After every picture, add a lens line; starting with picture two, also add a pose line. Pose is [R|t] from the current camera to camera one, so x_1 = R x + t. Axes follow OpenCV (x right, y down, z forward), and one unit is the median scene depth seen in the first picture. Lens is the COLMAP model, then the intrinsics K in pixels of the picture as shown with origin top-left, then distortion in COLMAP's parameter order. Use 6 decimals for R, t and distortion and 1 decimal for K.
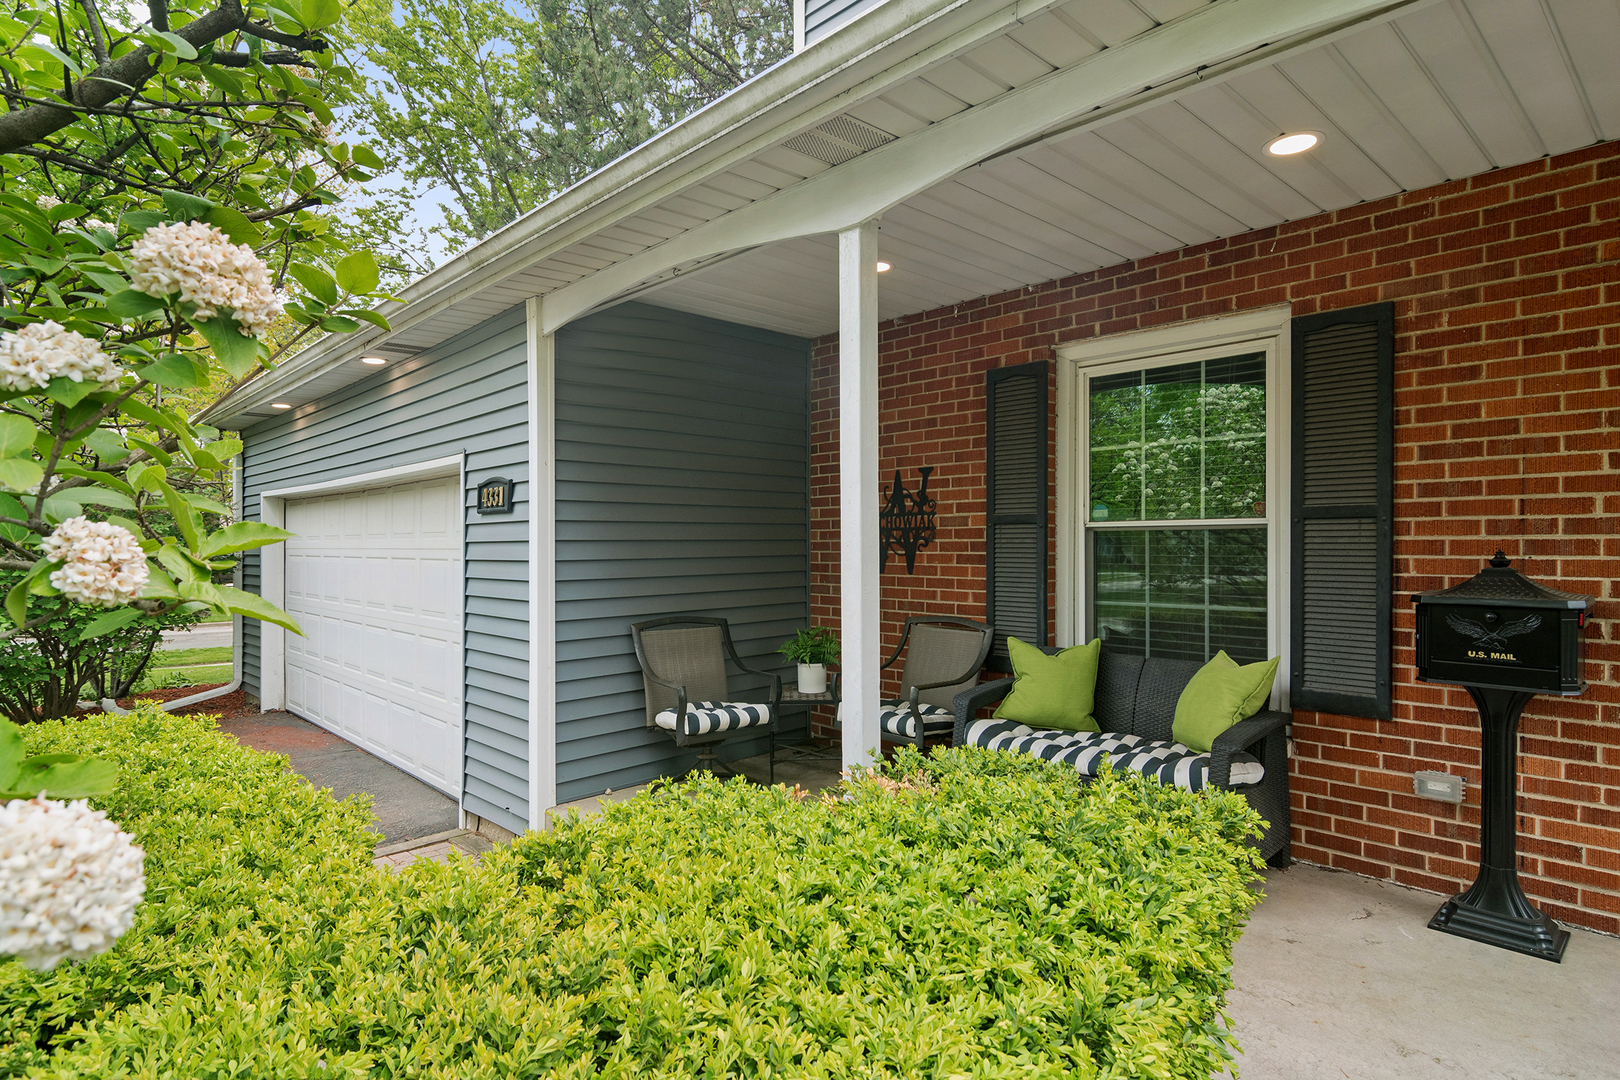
lens RADIAL K [[886.7, 0, 811.2], [0, 886.7, 538.9], [0, 0, 1]] dist [-0.001135, 0.002213]
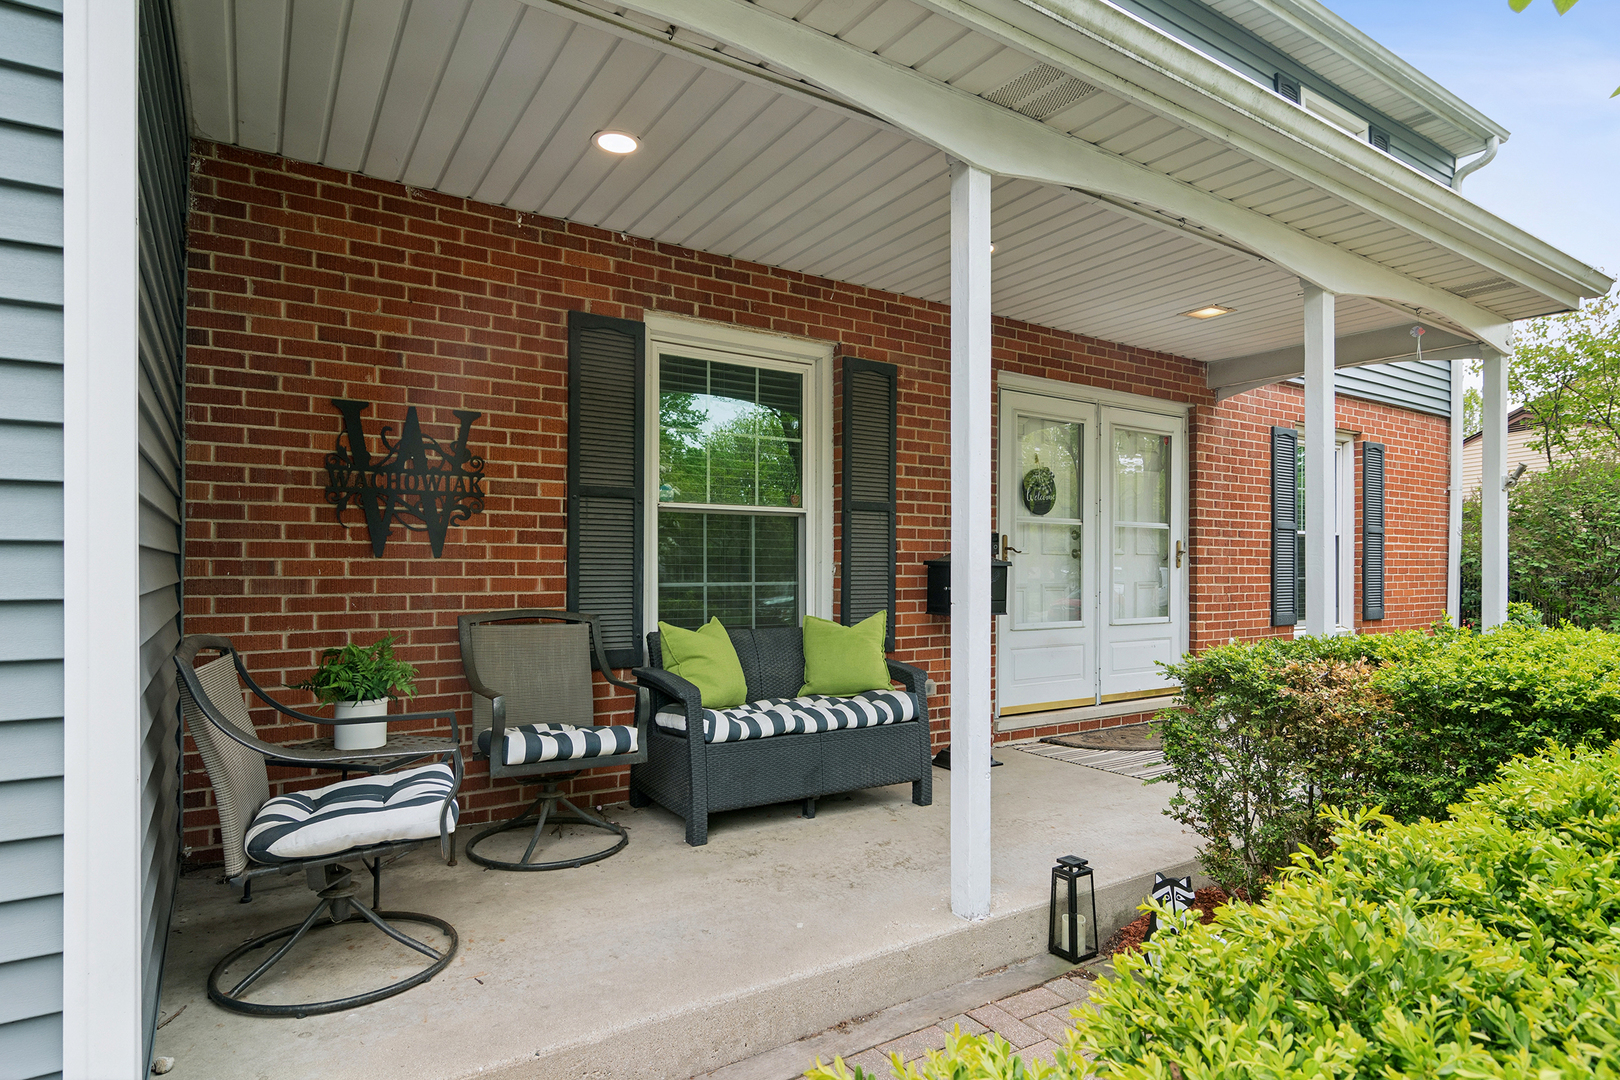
lens RADIAL K [[886.7, 0, 817.9], [0, 886.7, 557.4], [0, 0, 1]] dist [-0.001135, 0.002213]
pose [[0.170607, 0.017501, 0.985184, -0.598298], [-0.006169, 0.999842, -0.016693, 0.055866], [-0.985320, -0.003230, 0.170688, 0.651718]]
